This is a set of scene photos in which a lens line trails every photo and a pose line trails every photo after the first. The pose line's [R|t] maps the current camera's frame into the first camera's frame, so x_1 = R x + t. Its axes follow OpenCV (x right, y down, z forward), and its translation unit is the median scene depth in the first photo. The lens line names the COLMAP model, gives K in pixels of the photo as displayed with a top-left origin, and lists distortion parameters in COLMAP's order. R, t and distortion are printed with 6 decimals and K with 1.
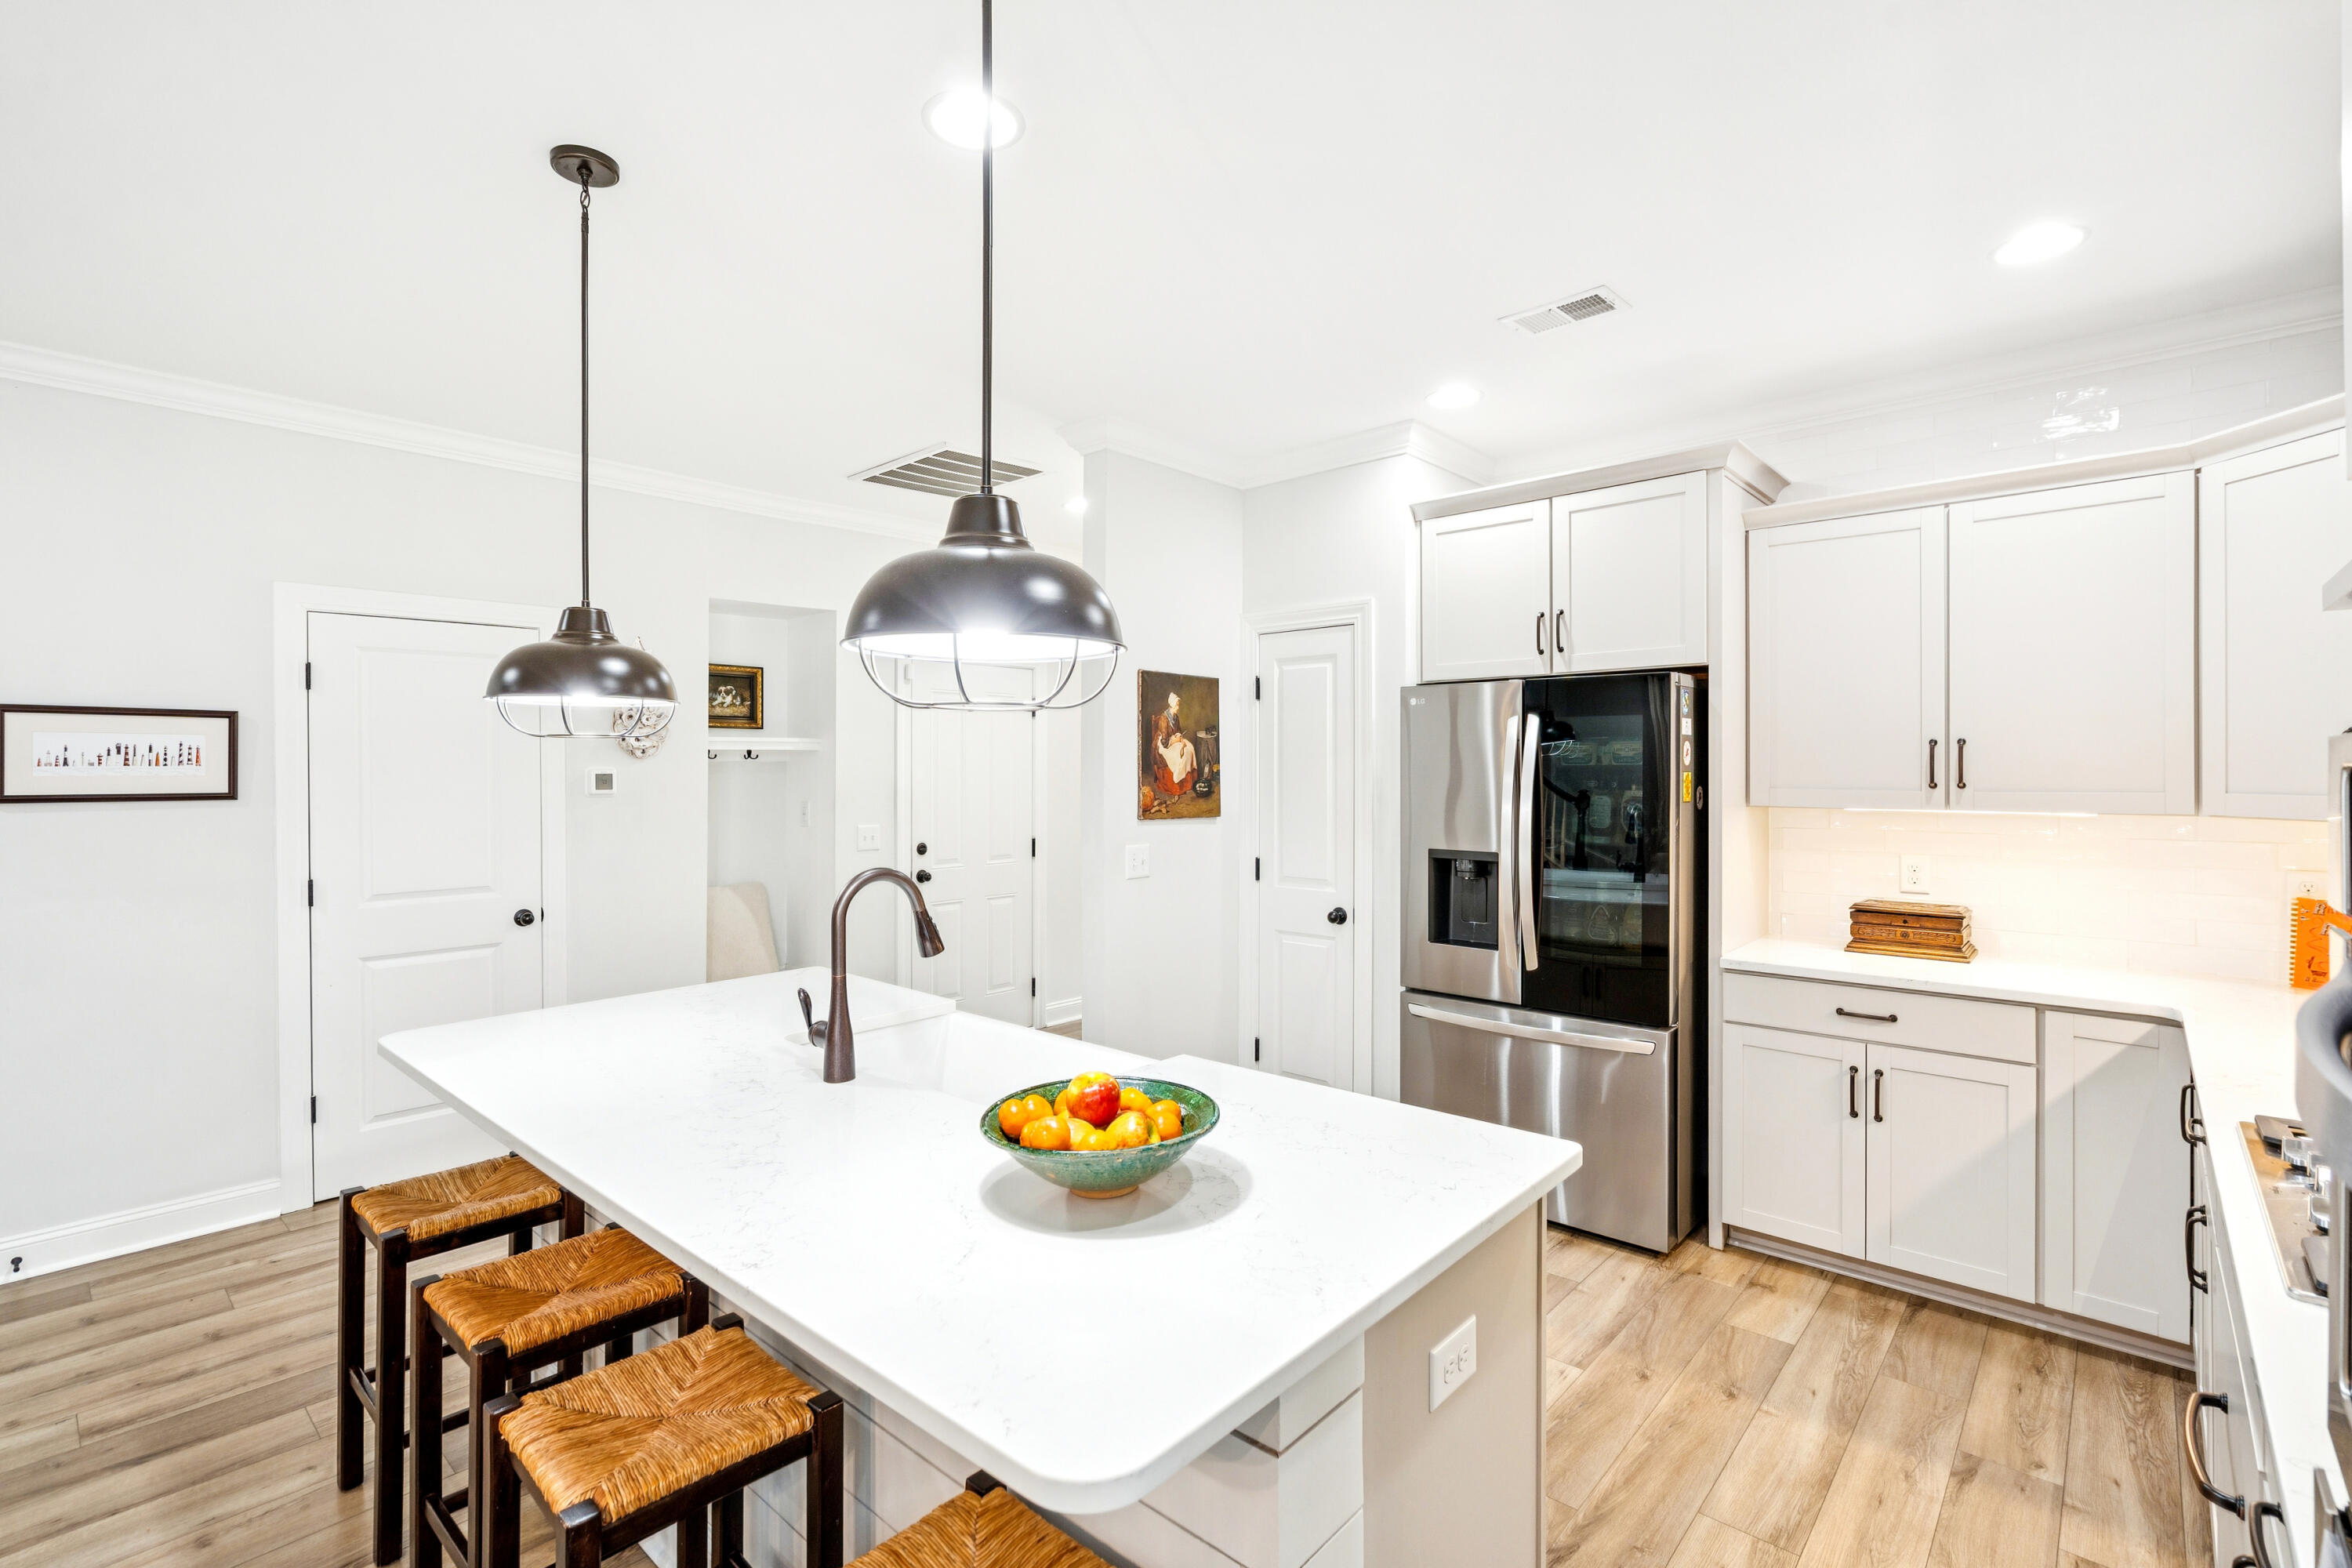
lens RADIAL K [[1059.2, 0, 1190.4], [0, 1059.2, 782.0], [0, 0, 1]] dist [-0.000700, 0.002813]
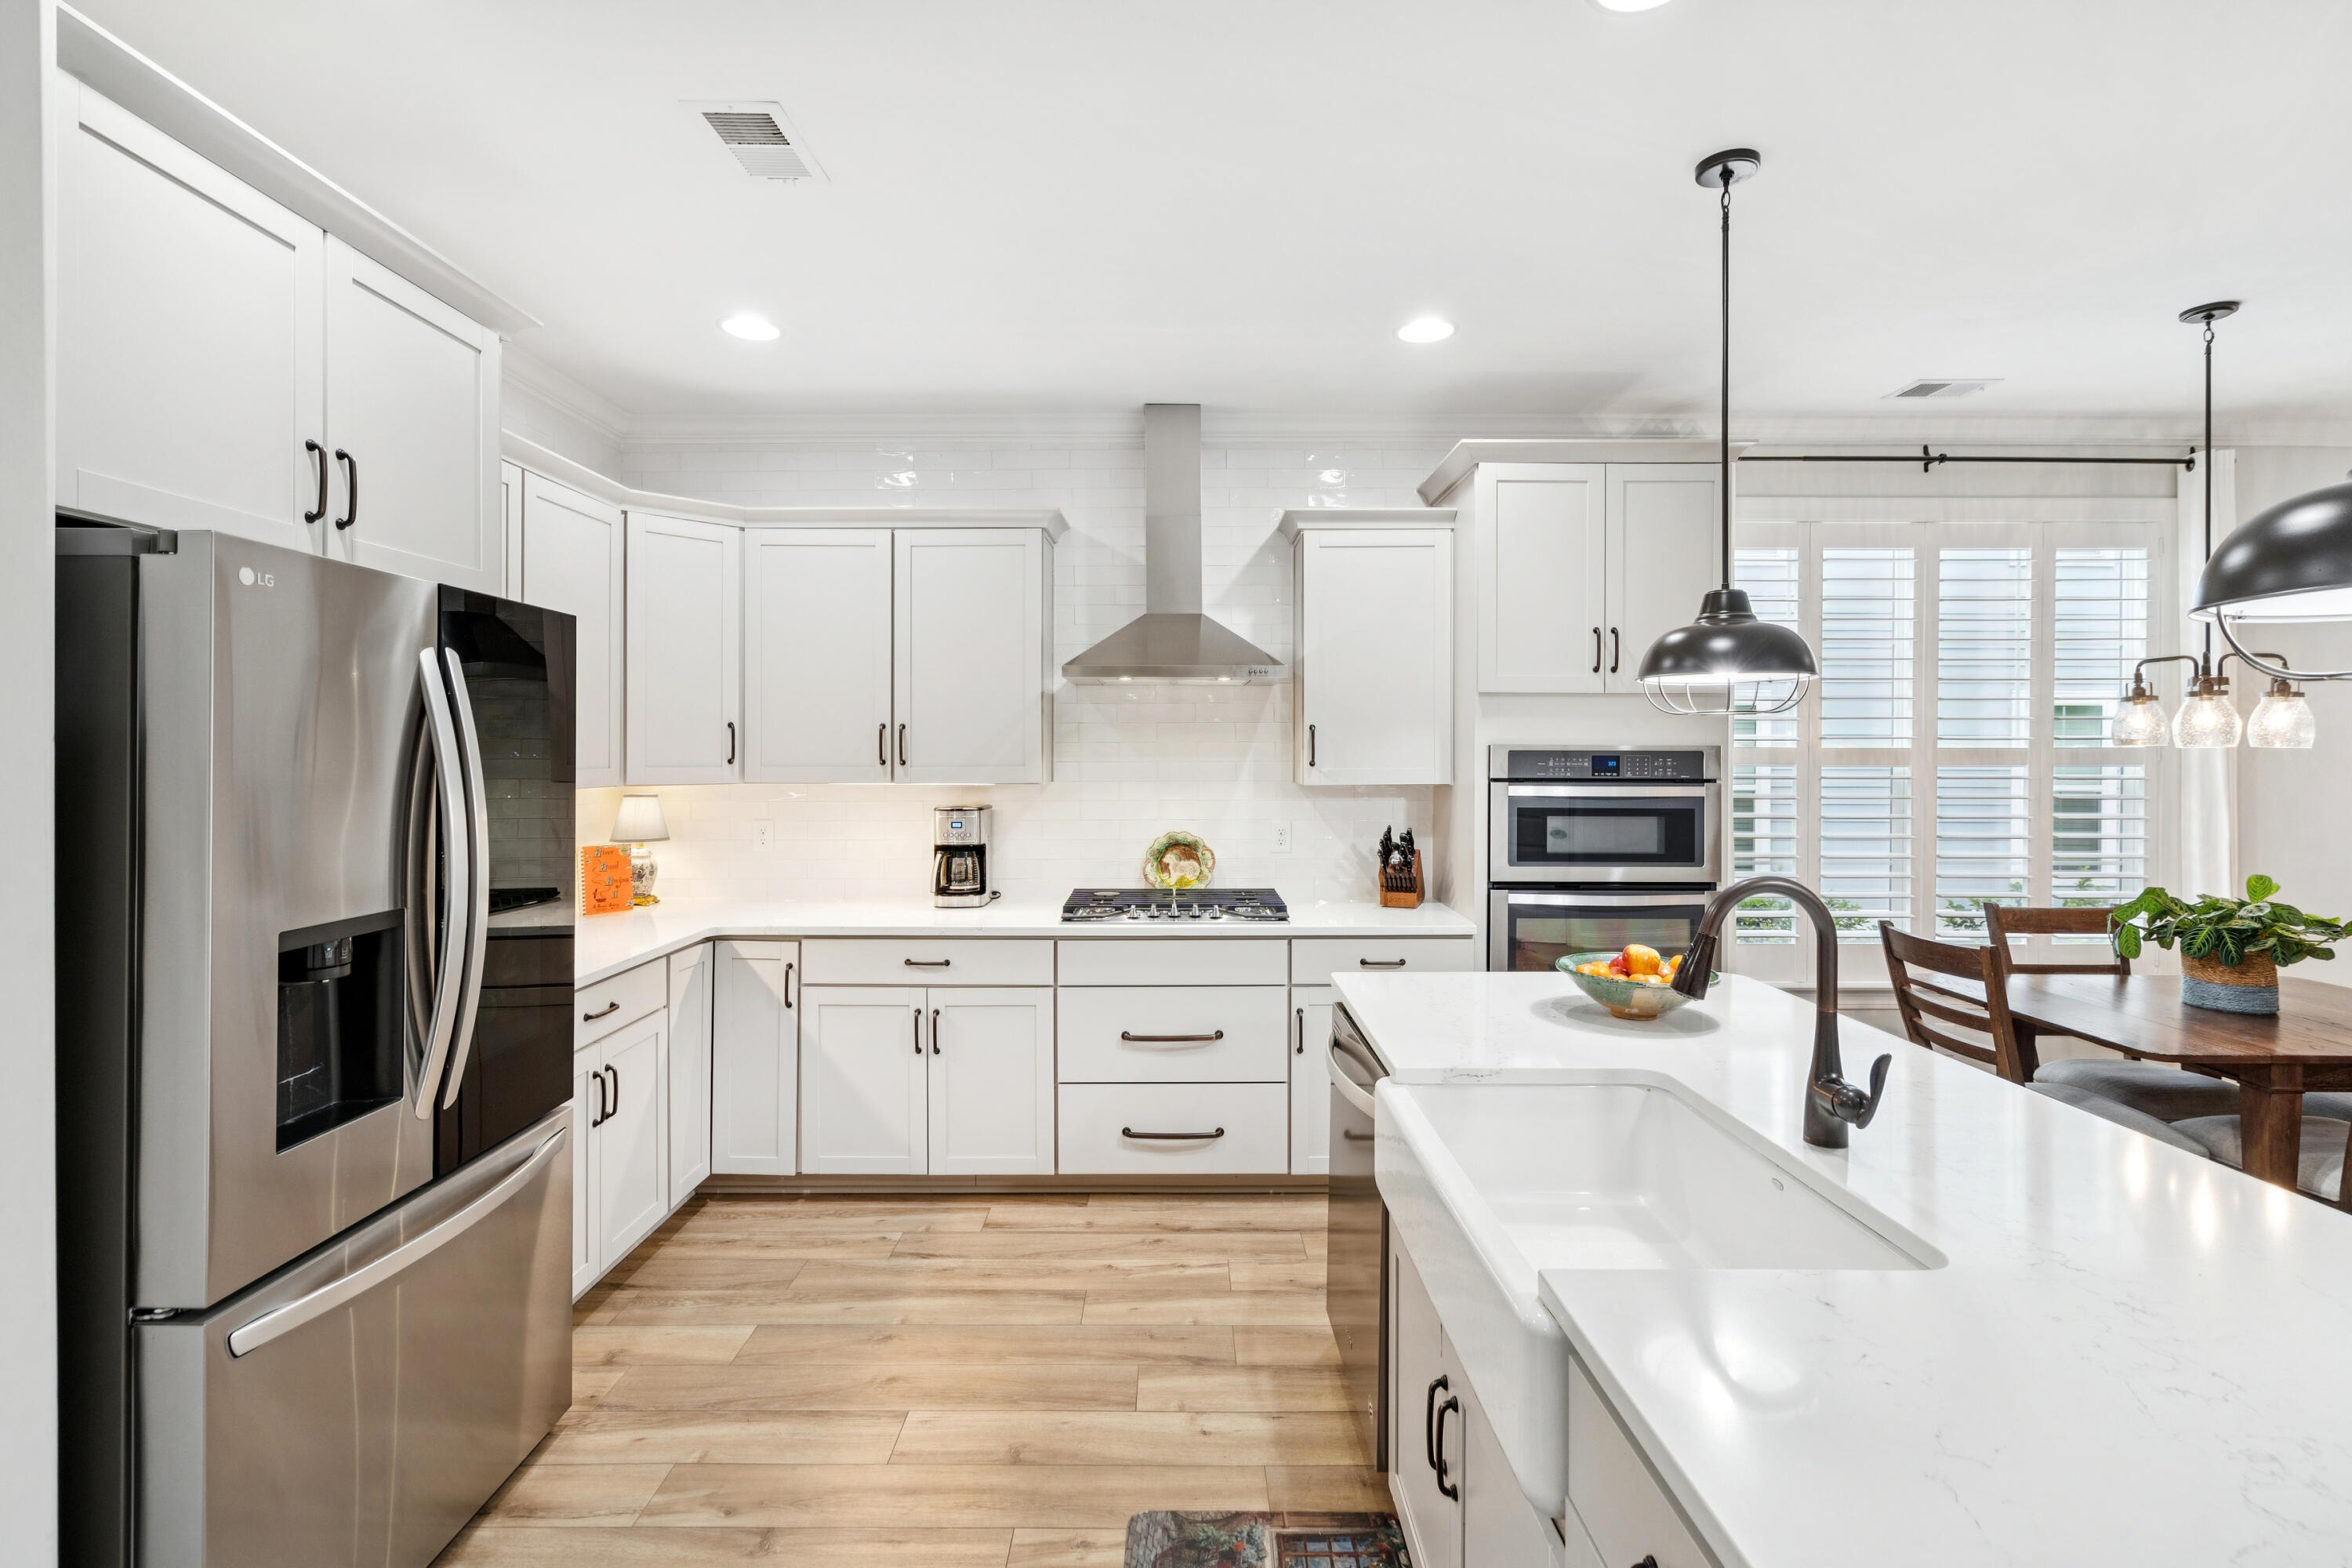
lens RADIAL K [[1059.2, 0, 1169.0], [0, 1059.2, 738.4], [0, 0, 1]] dist [-0.000700, 0.002813]
pose [[-0.659704, 0.003291, 0.751518, -0.417529], [-0.002481, 0.999975, -0.006557, -0.015264], [-0.751521, -0.006190, -0.659680, 1.309773]]
